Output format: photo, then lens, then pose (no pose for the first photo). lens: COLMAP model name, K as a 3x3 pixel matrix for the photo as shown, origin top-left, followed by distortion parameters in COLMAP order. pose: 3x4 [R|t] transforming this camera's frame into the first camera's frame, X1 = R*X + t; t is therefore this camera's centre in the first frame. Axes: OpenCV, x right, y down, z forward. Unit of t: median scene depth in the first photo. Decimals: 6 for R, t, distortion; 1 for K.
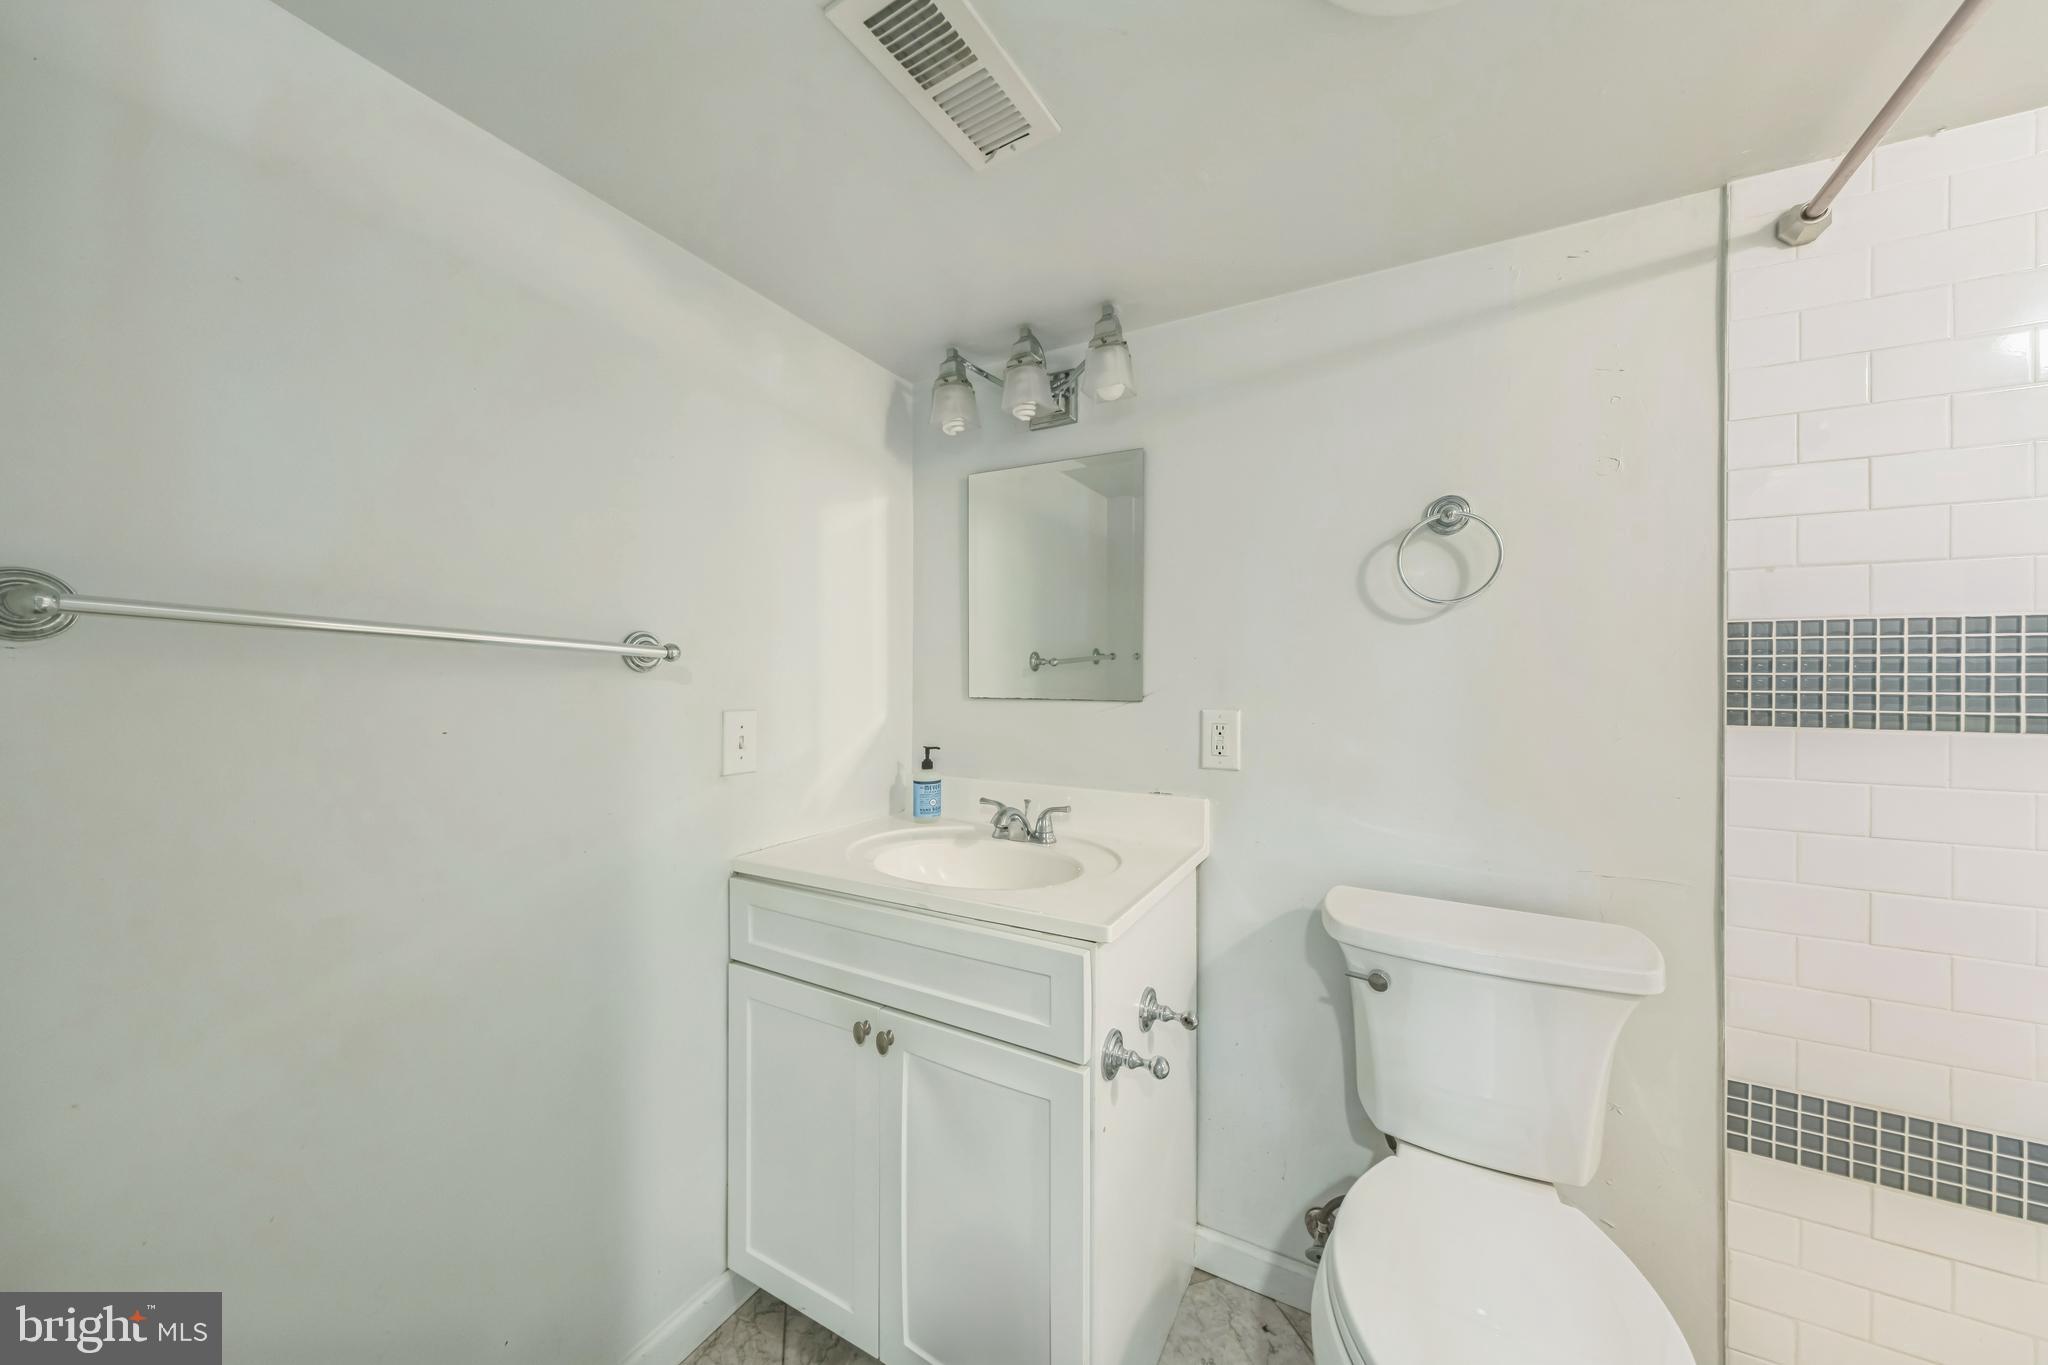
lens RADIAL K [[710.2, 0, 1024.0], [0, 710.2, 682.5], [0, 0, 1]] dist [-0.001479, -0.000216]
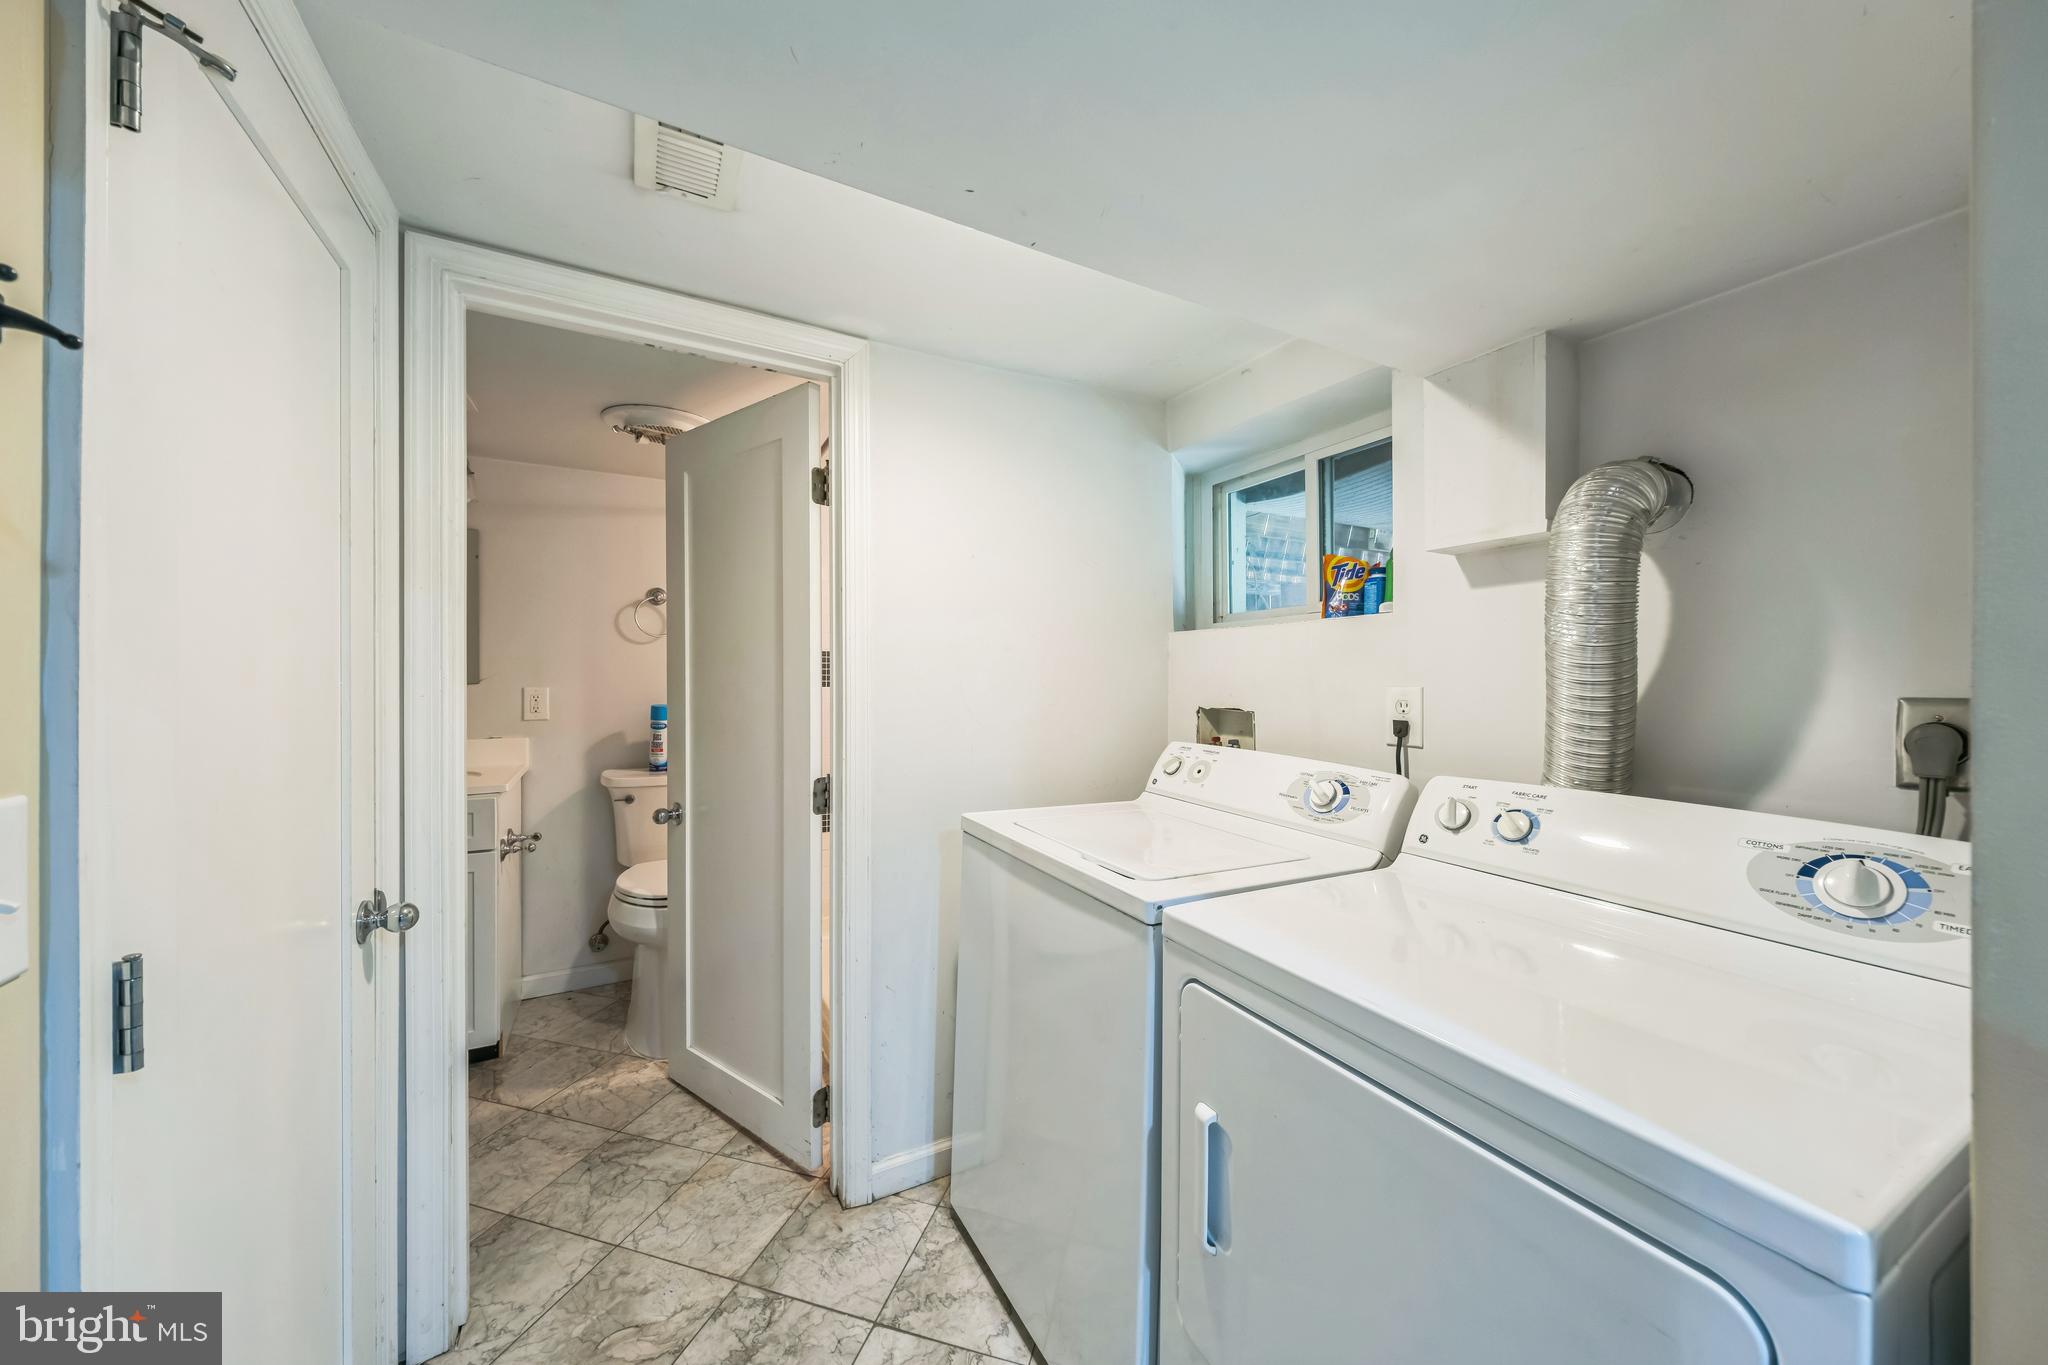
lens RADIAL K [[710.2, 0, 1024.0], [0, 710.2, 682.5], [0, 0, 1]] dist [-0.001479, -0.000216]
pose [[0.532458, -0.008148, 0.846417, -0.621736], [-0.003240, 0.999927, 0.011664, 0.001169], [-0.846450, -0.008953, 0.532393, -1.066461]]
